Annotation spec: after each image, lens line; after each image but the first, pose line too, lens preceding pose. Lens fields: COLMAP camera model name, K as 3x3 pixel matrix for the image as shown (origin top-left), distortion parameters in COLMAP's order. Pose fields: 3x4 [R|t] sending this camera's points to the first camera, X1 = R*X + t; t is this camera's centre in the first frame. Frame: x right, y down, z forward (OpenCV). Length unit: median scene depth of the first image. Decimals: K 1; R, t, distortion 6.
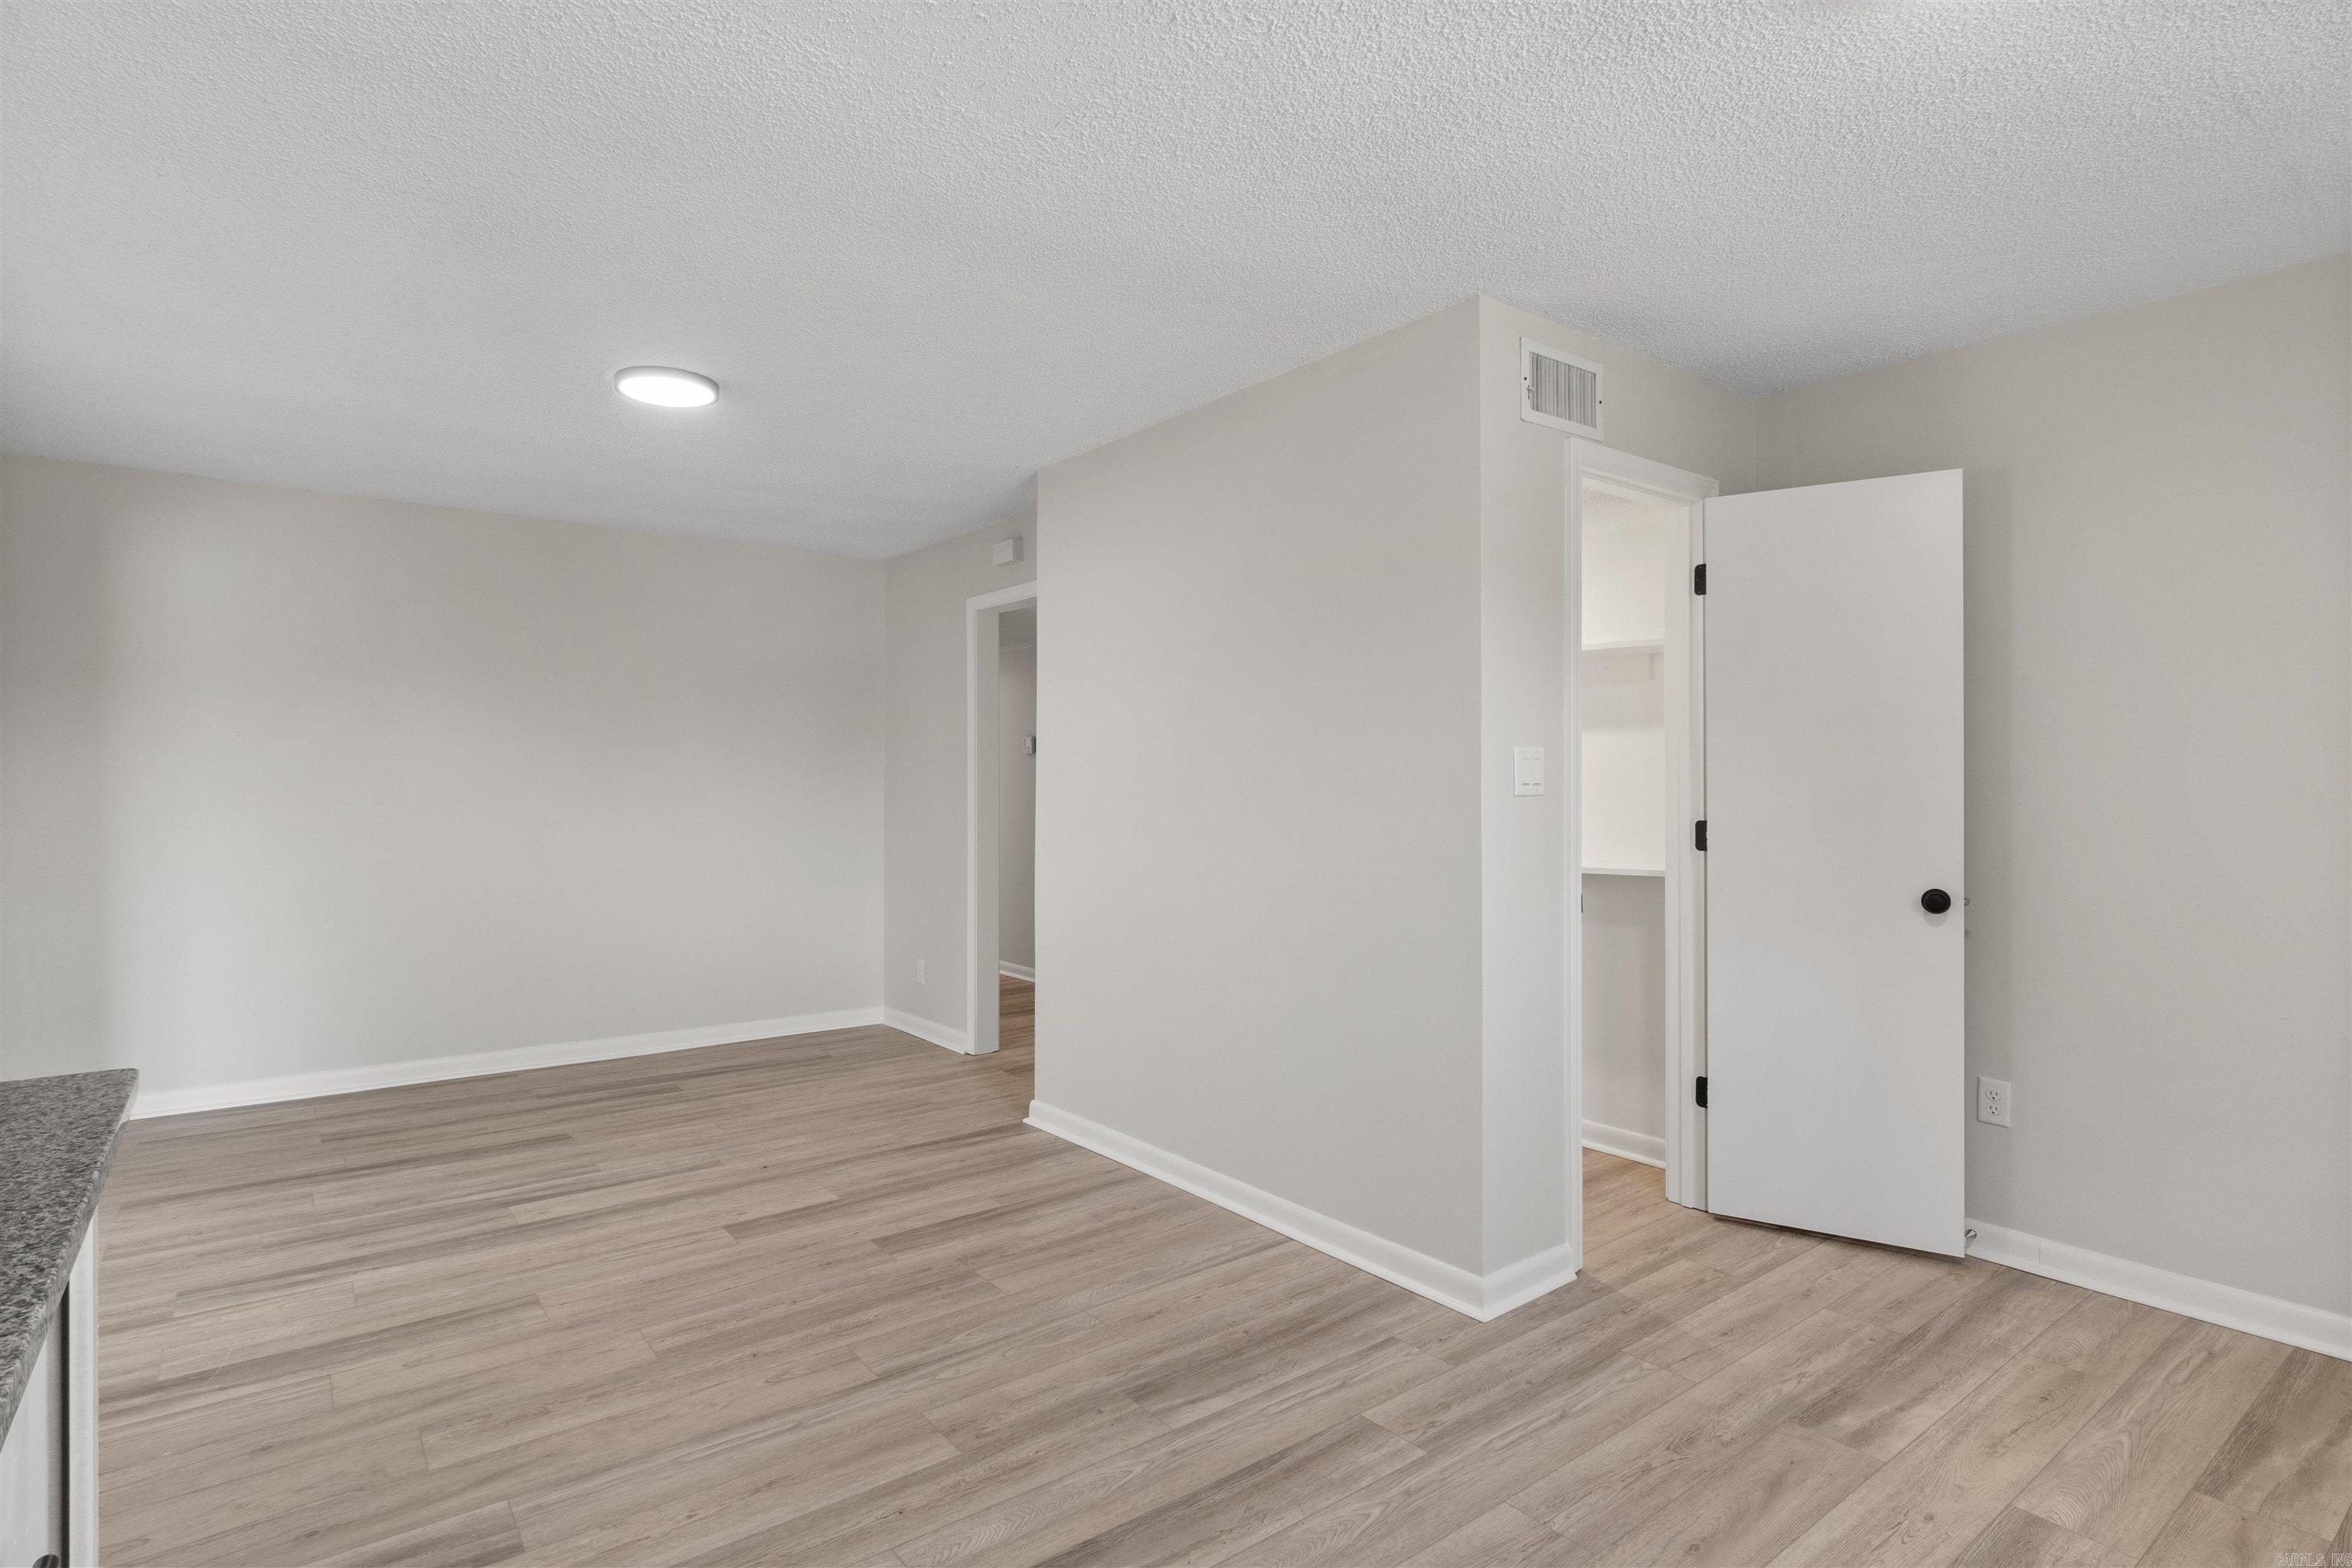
lens RADIAL K [[1193.8, 0, 1174.1], [0, 1193.8, 759.3], [0, 0, 1]] dist [-0.001185, 0.000250]
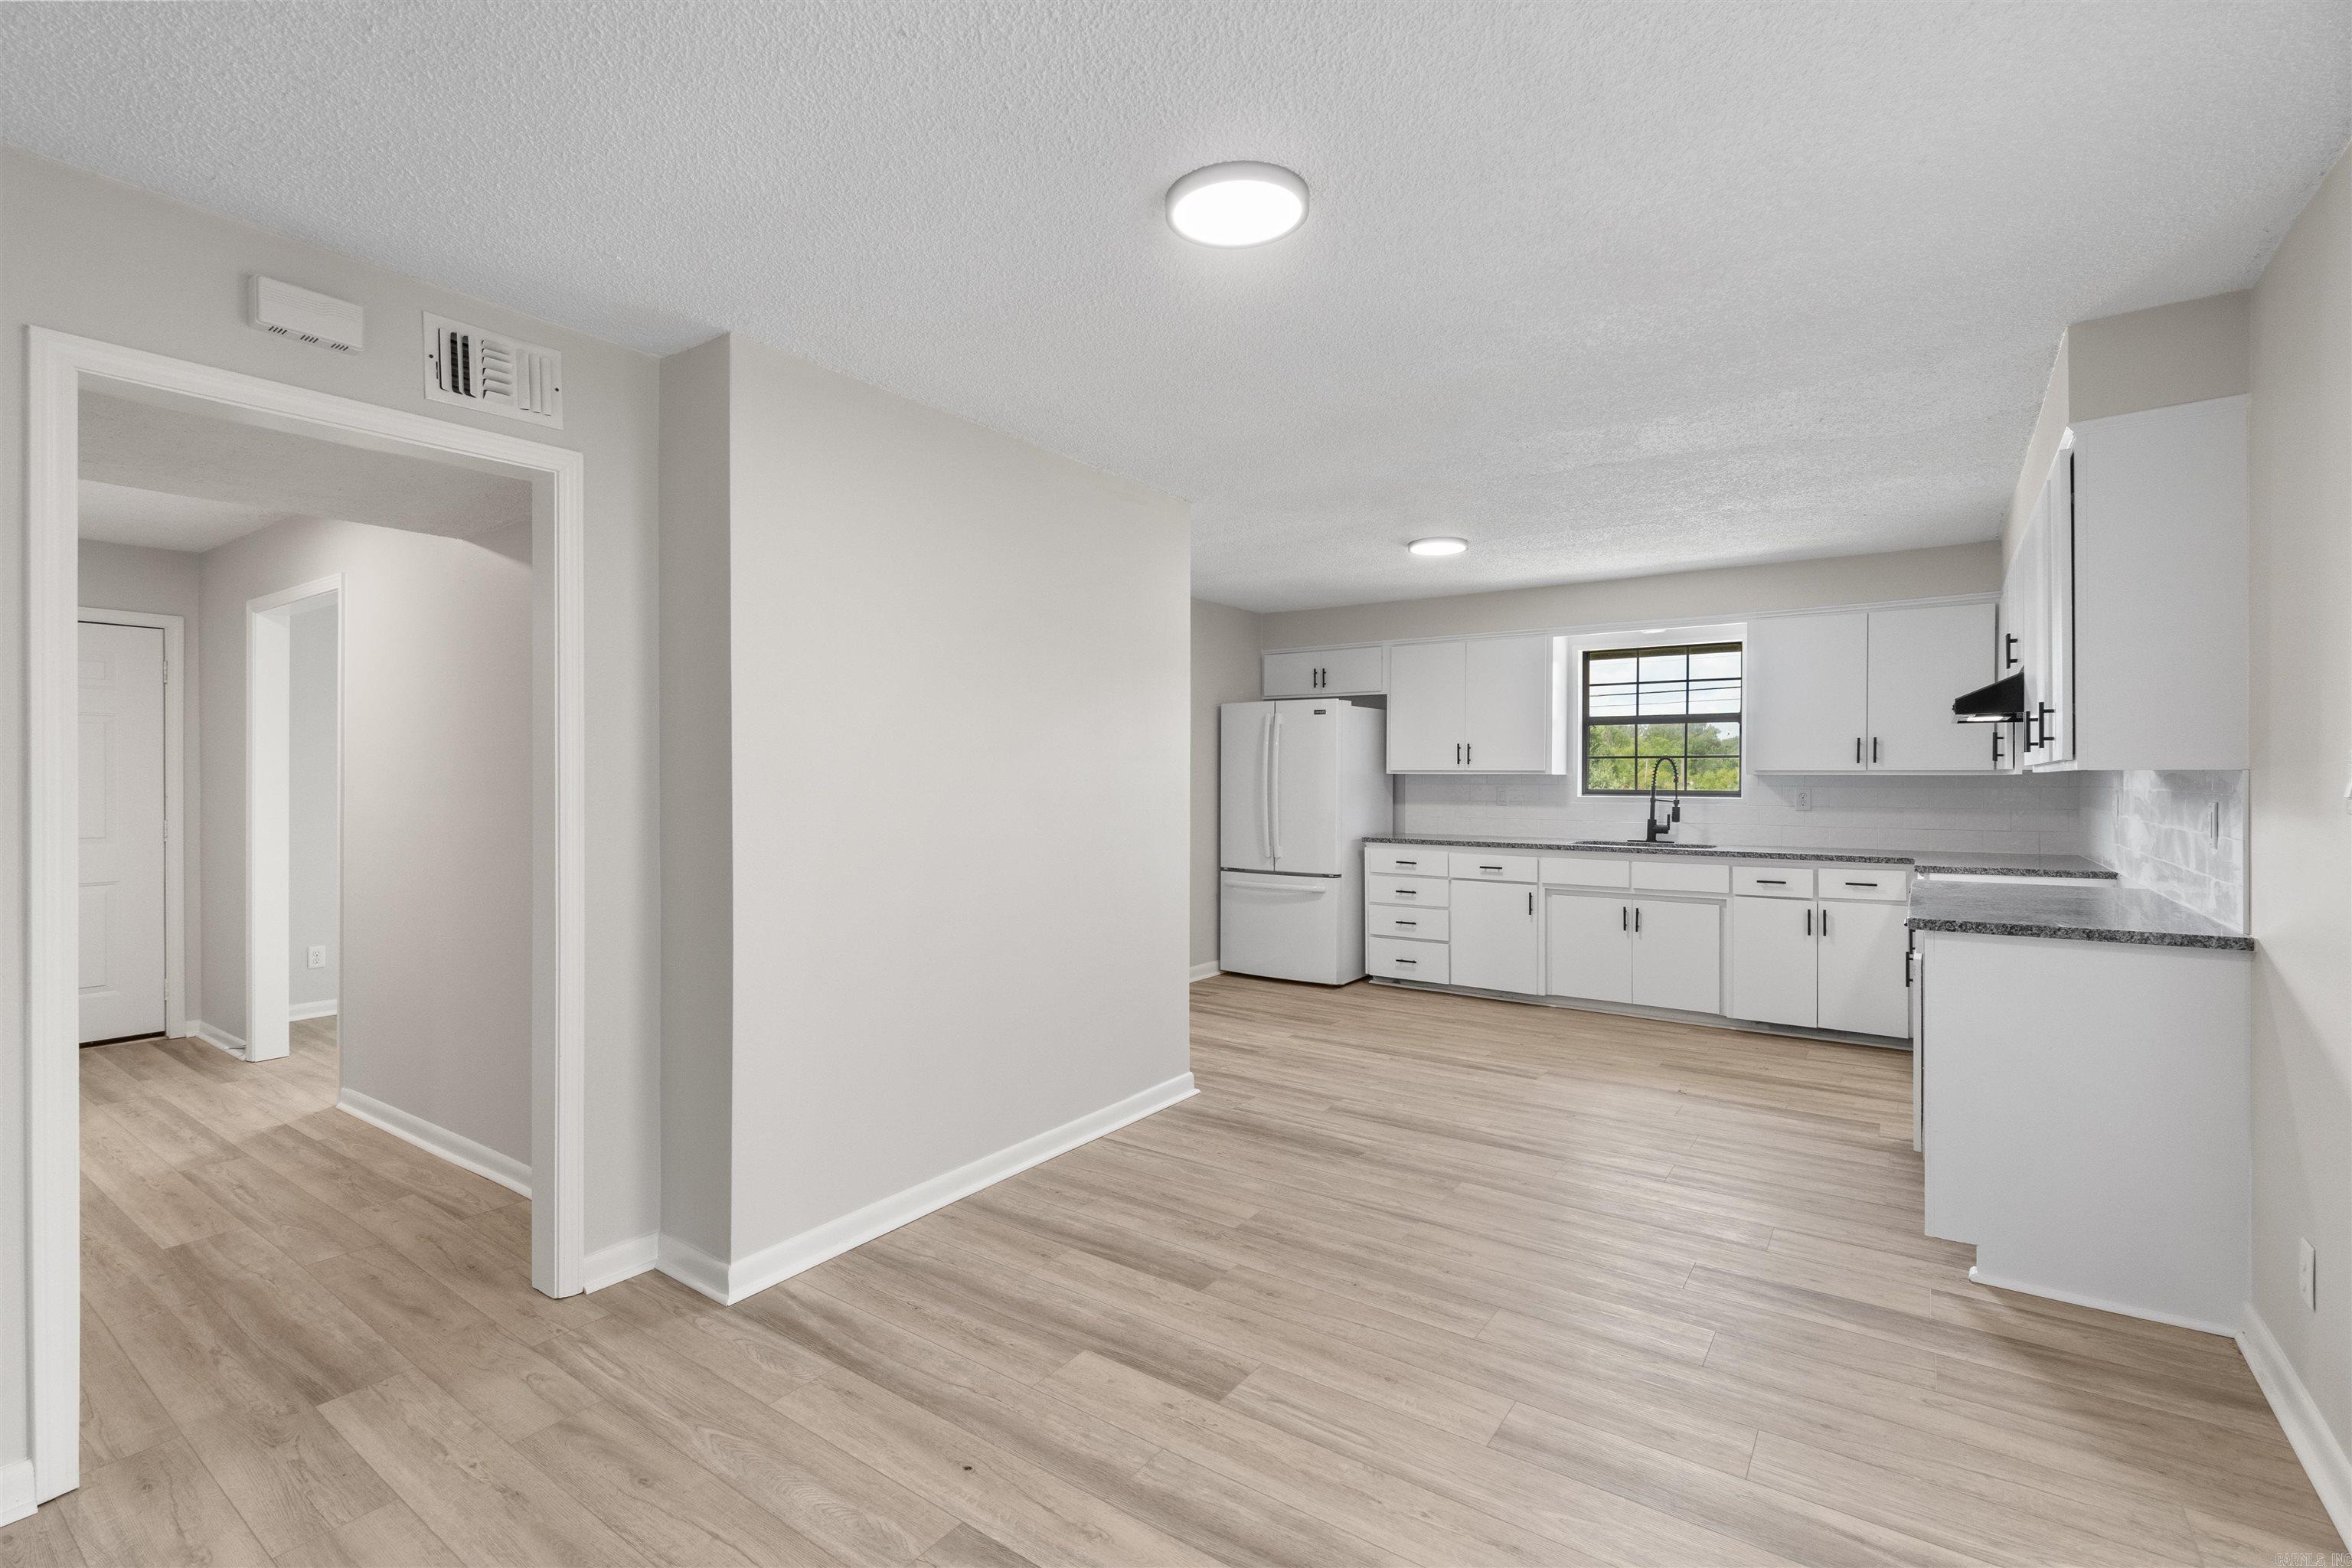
lens RADIAL K [[1053.2, 0, 1176.0], [0, 1053.2, 784.0], [0, 0, 1]] dist [0.000714, -0.000023]
pose [[-0.293551, -0.005094, 0.955930, -1.153182], [-0.011224, 0.999935, 0.001882, 0.014274], [-0.955878, -0.010177, -0.293589, 1.424517]]
